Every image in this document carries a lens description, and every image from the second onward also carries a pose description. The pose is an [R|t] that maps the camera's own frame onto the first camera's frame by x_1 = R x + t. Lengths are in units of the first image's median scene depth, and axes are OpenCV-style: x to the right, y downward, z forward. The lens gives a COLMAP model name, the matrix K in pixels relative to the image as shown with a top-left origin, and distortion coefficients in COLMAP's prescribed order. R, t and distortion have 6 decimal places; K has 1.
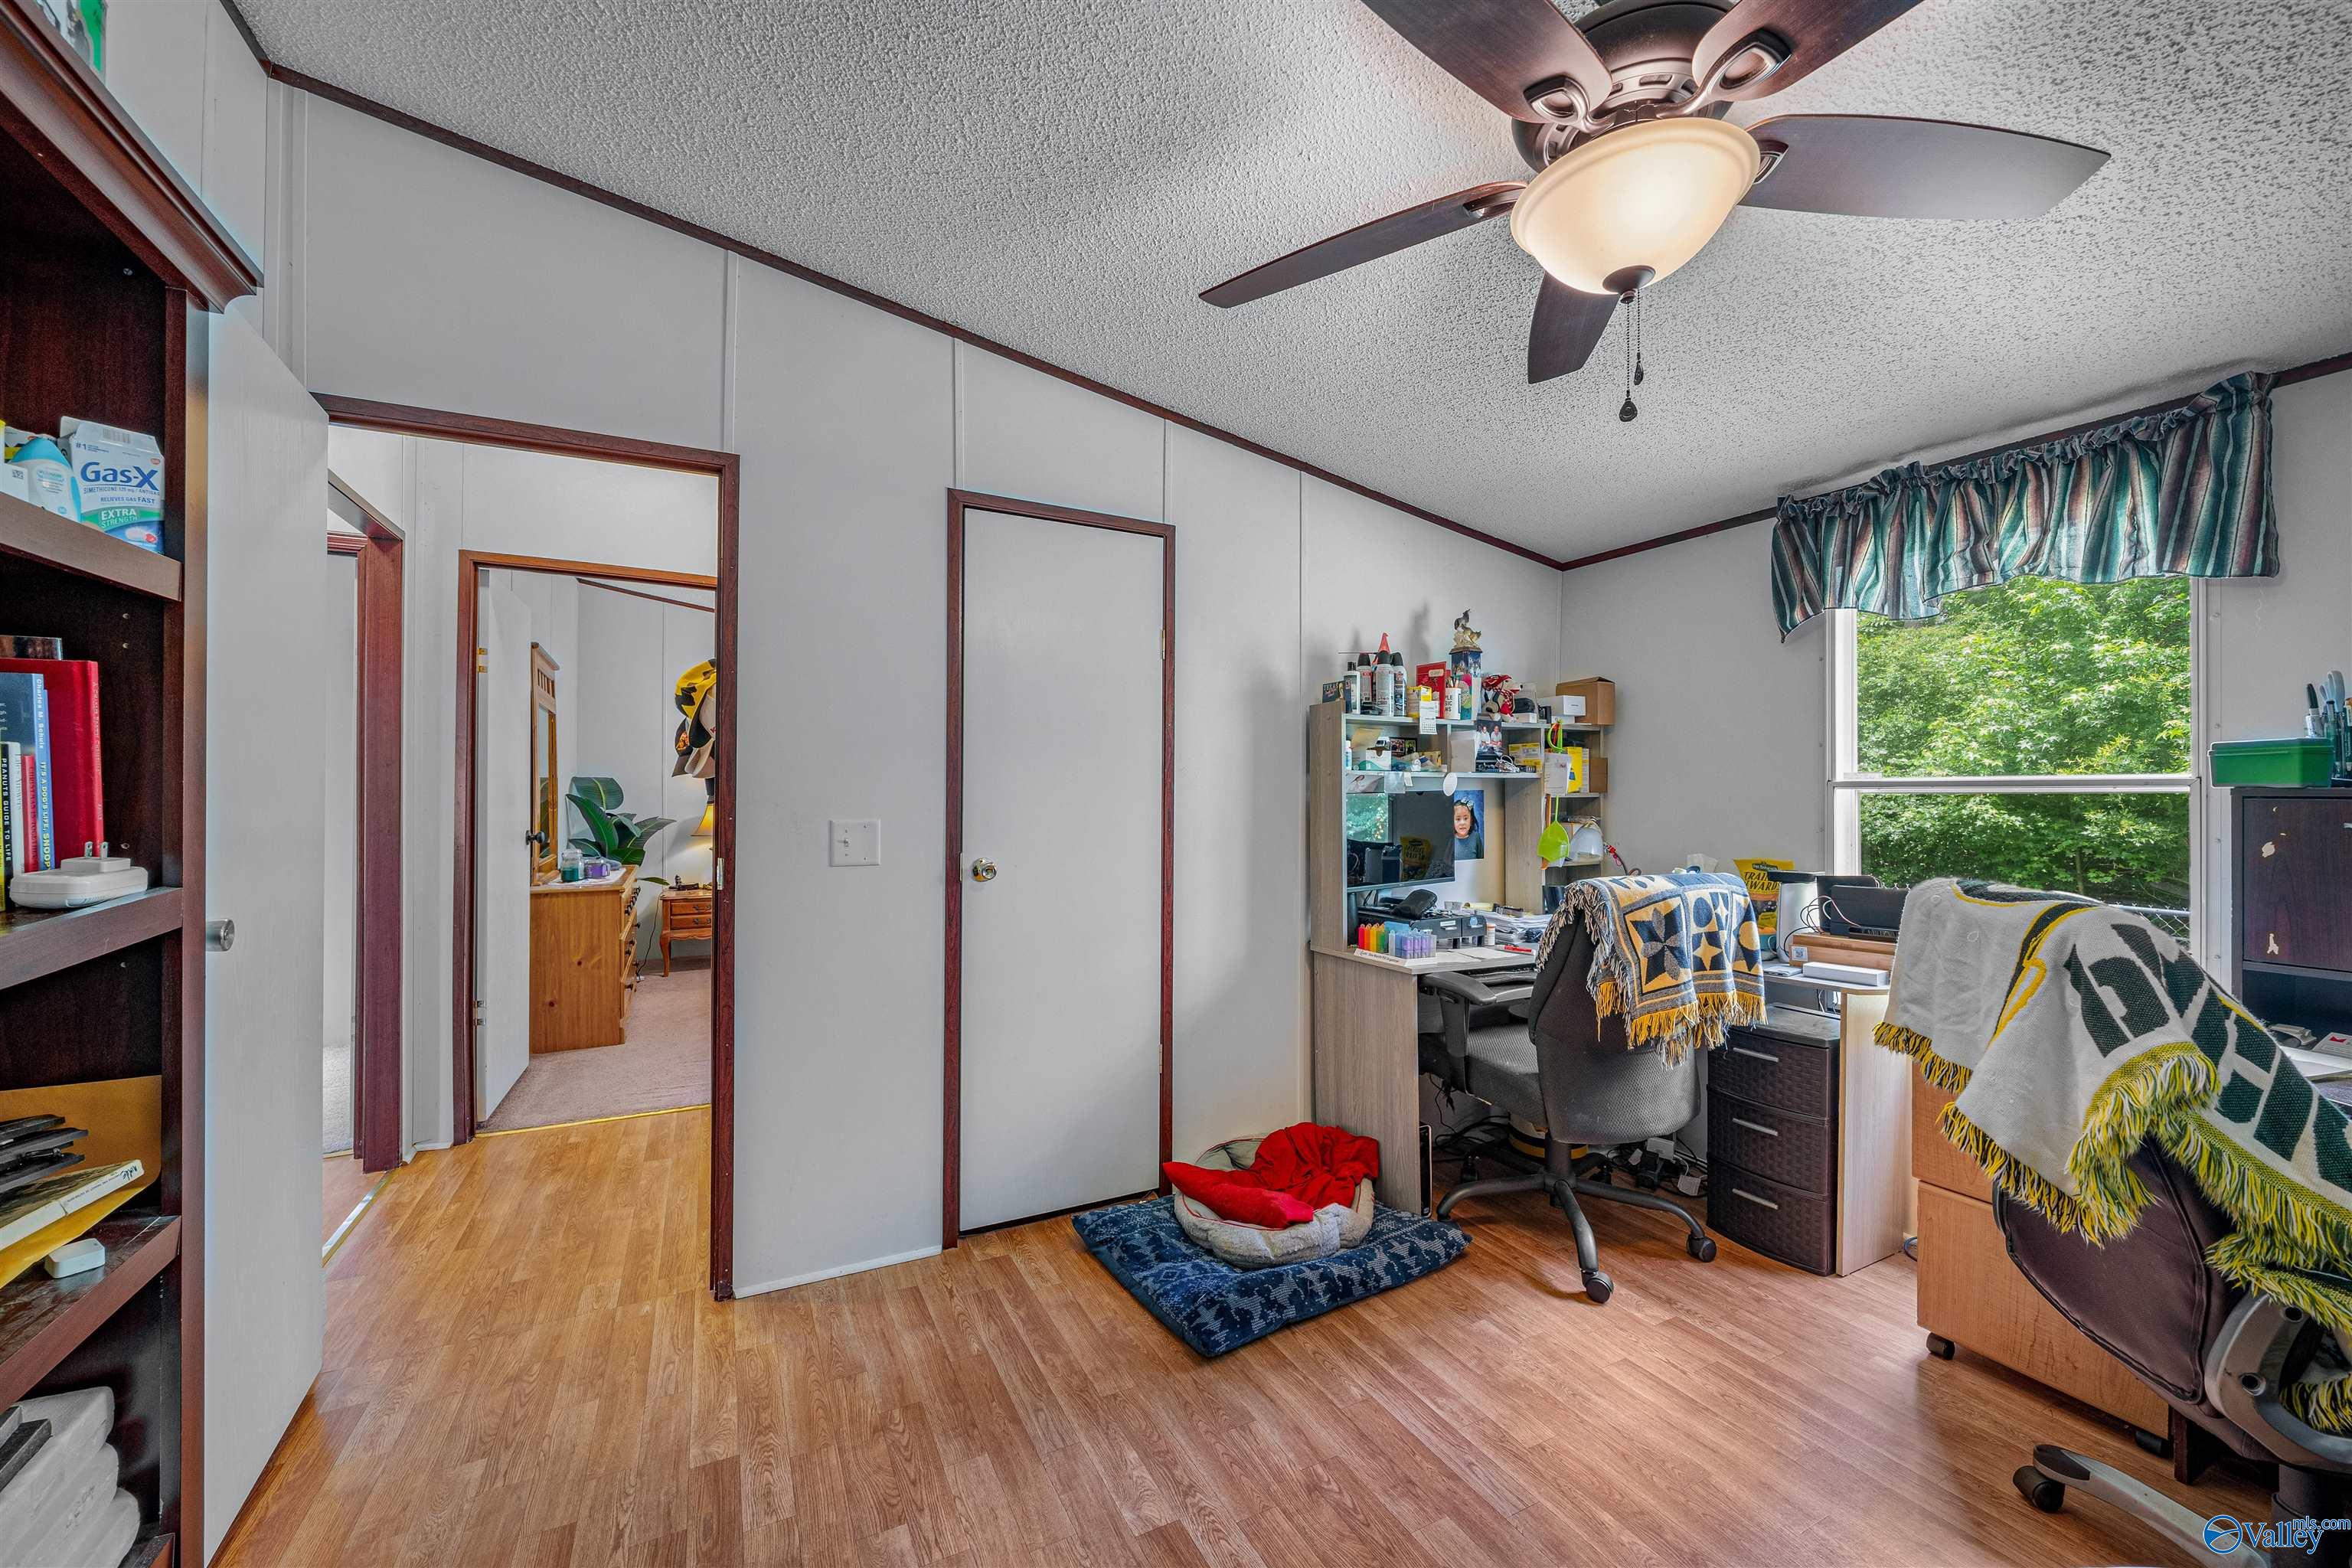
lens RADIAL K [[929.4, 0, 1176.0], [0, 929.4, 784.0], [0, 0, 1]] dist [-0.001332, -0.000106]
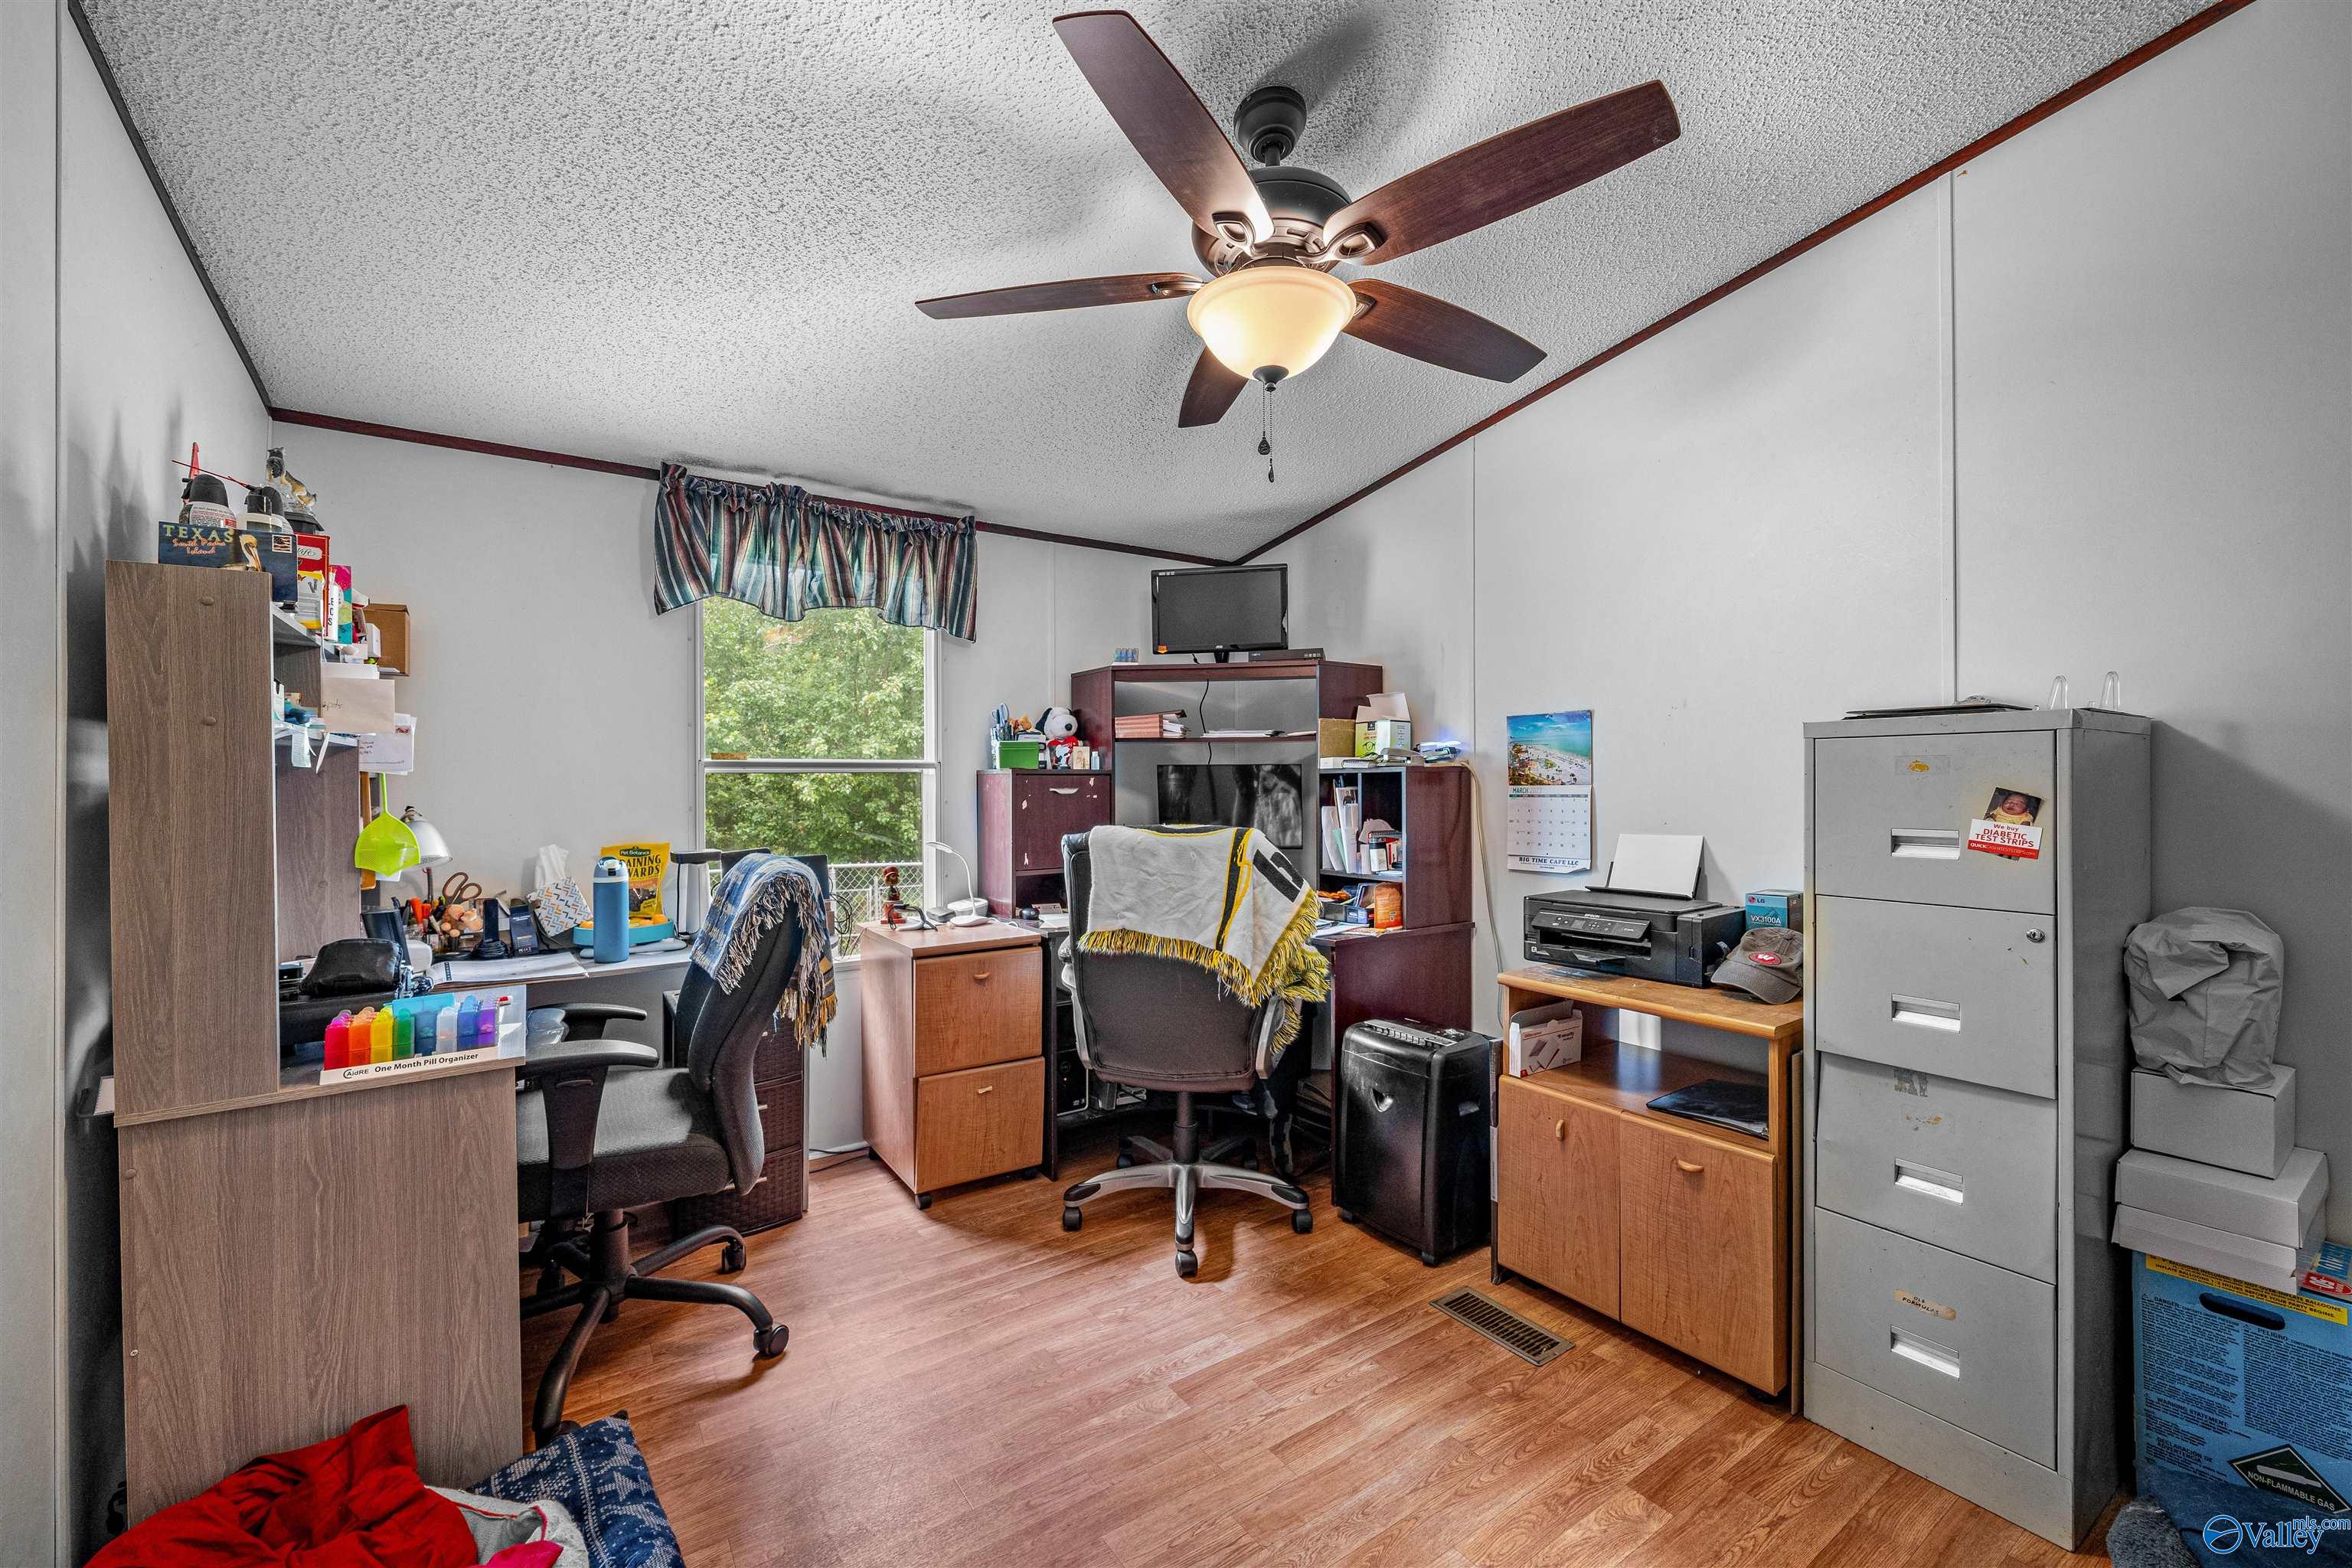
lens RADIAL K [[954.0, 0, 1166.9], [0, 954.0, 768.9], [0, 0, 1]] dist [0.000804, 0.000124]
pose [[-0.138151, 0.008484, 0.990375, -0.461654], [-0.009802, 0.999903, -0.009933, 0.014123], [-0.990363, -0.011080, -0.138054, 0.730531]]
